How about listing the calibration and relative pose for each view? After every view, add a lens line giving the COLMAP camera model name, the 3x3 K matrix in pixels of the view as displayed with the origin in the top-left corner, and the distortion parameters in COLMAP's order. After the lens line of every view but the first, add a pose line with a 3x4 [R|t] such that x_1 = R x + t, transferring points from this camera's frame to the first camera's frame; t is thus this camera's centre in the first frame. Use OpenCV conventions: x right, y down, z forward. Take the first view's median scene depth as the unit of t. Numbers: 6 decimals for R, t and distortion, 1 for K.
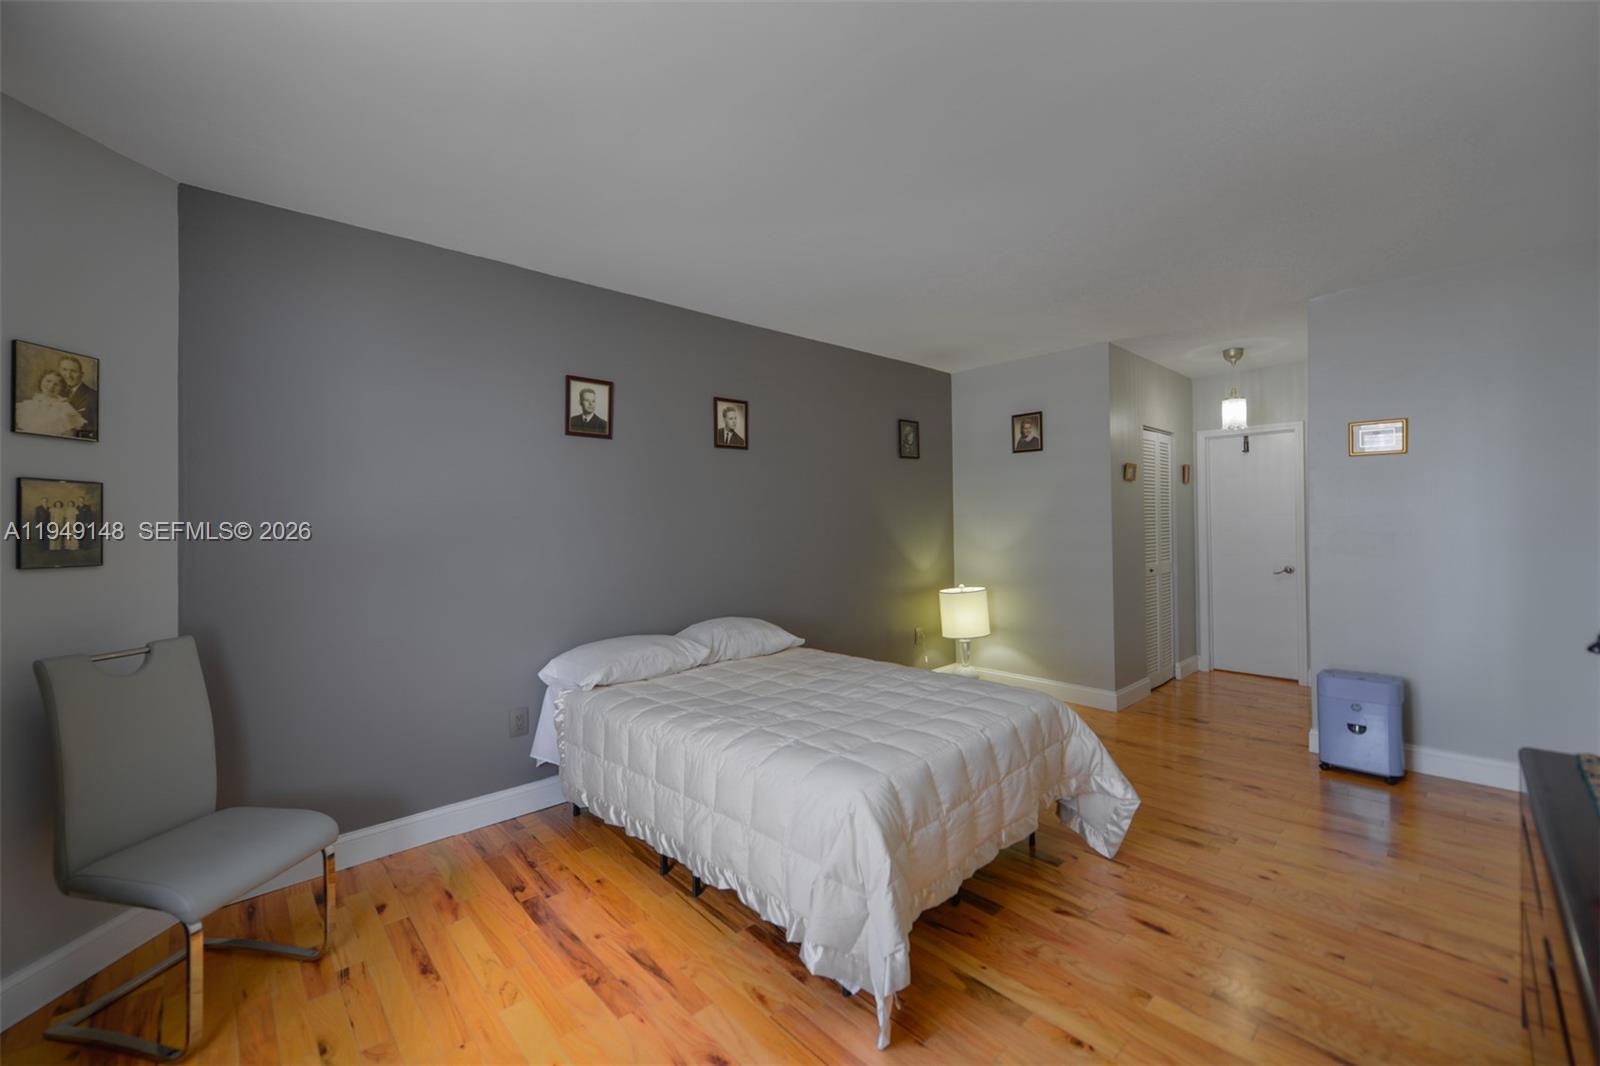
lens RADIAL K [[633.8, 0, 791.2], [0, 633.8, 526.2], [0, 0, 1]] dist [0.001430, -0.004115]
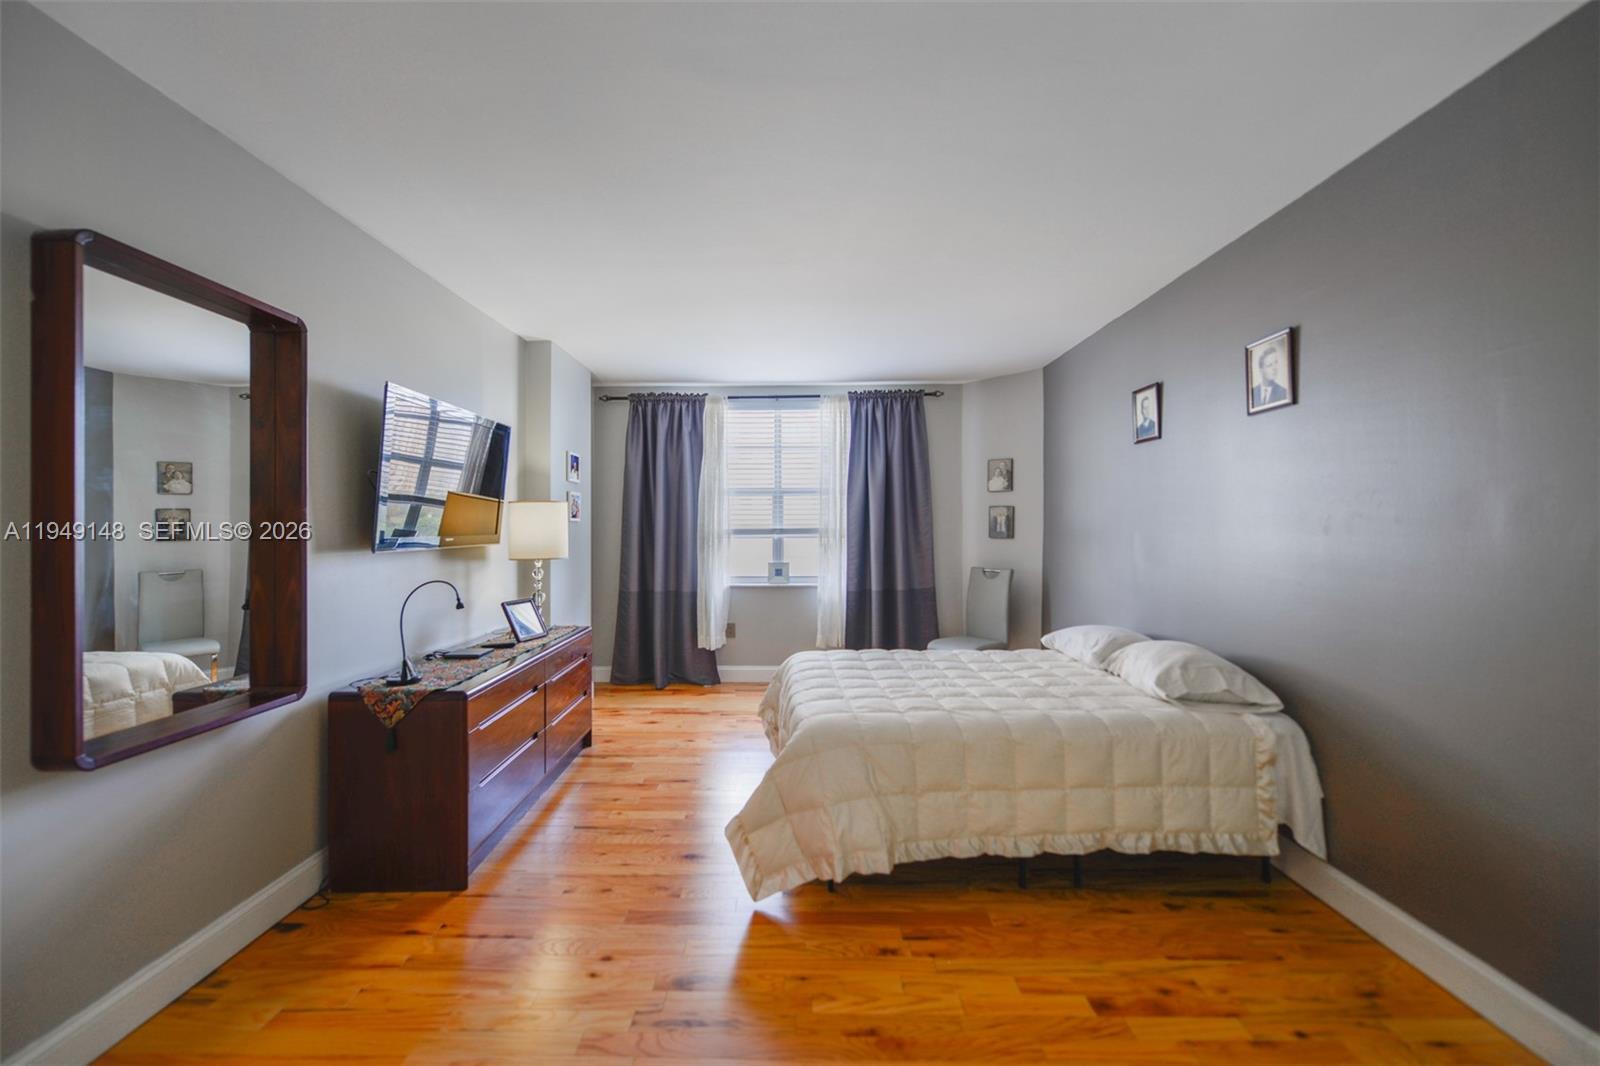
lens RADIAL K [[631.8, 0, 793.0], [0, 631.8, 523.8], [0, 0, 1]] dist [0.003489, -0.000362]
pose [[-0.677959, 0.012894, -0.734986, 0.967489], [0.009887, 0.999916, 0.008422, -0.018667], [0.735033, -0.001557, -0.678030, 1.423133]]
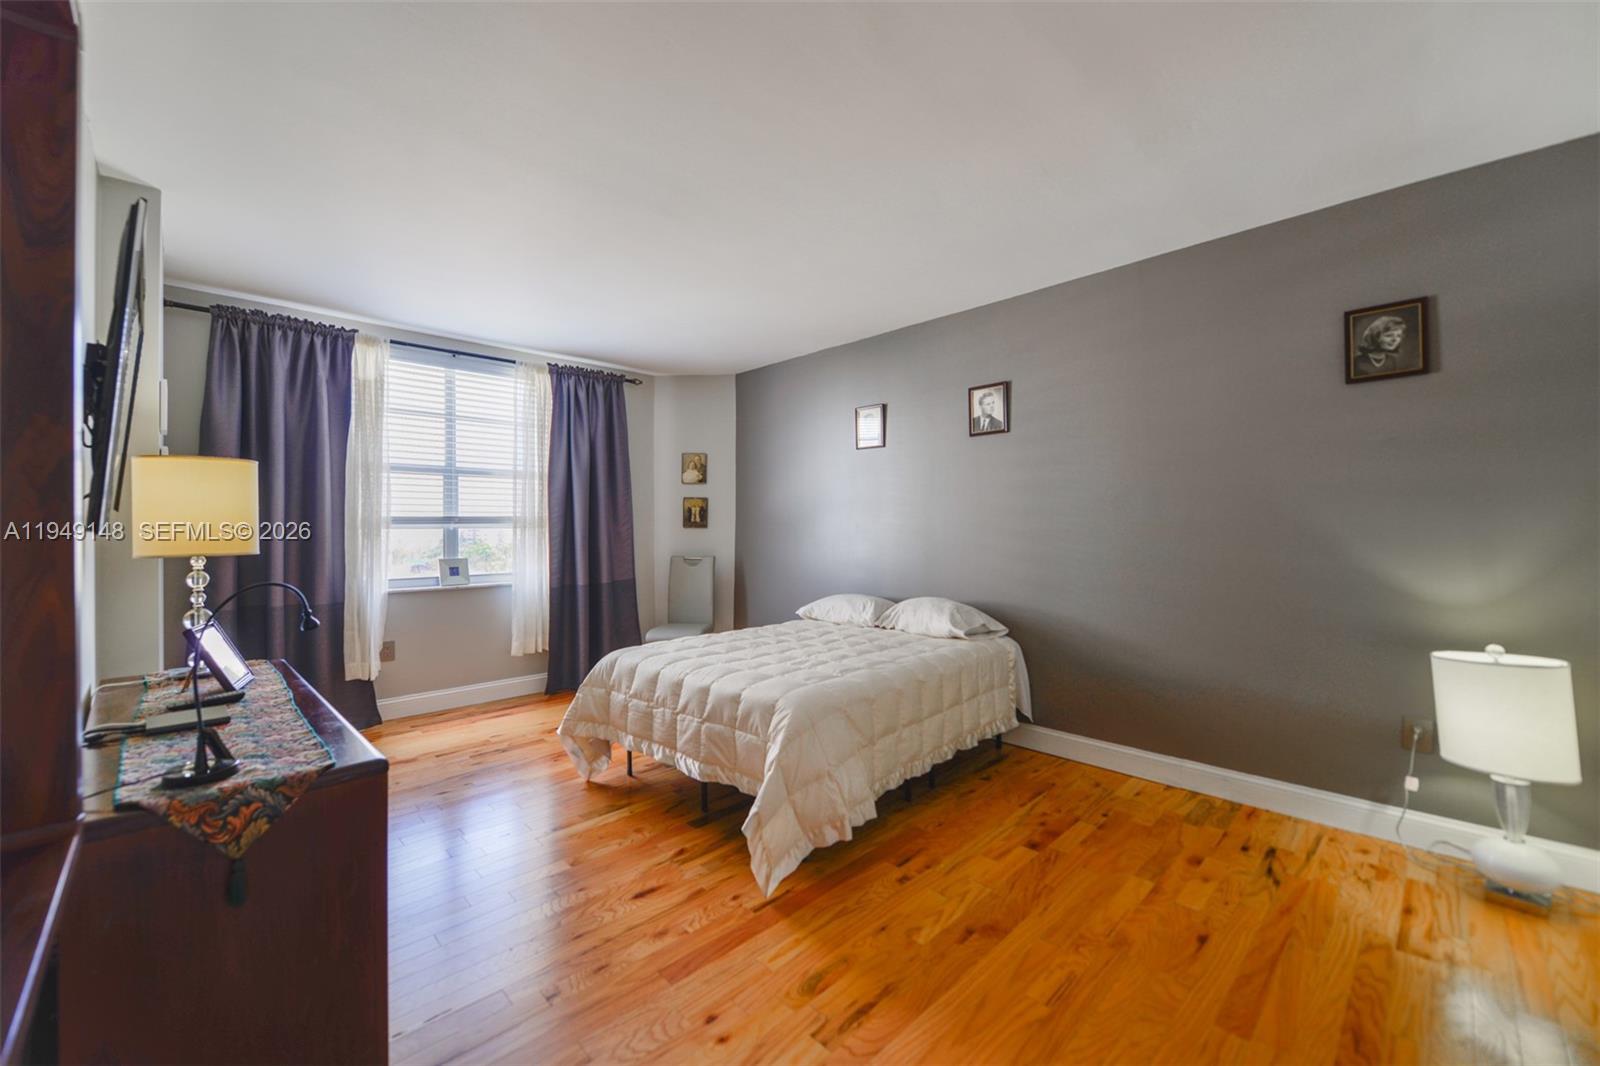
lens RADIAL K [[633.8, 0, 791.2], [0, 633.8, 526.2], [0, 0, 1]] dist [0.001430, -0.004115]
pose [[0.037555, 0.014098, -0.999195, 1.163050], [-0.003169, 0.999897, 0.013988, 0.010203], [0.999290, 0.002641, 0.037596, 0.862678]]
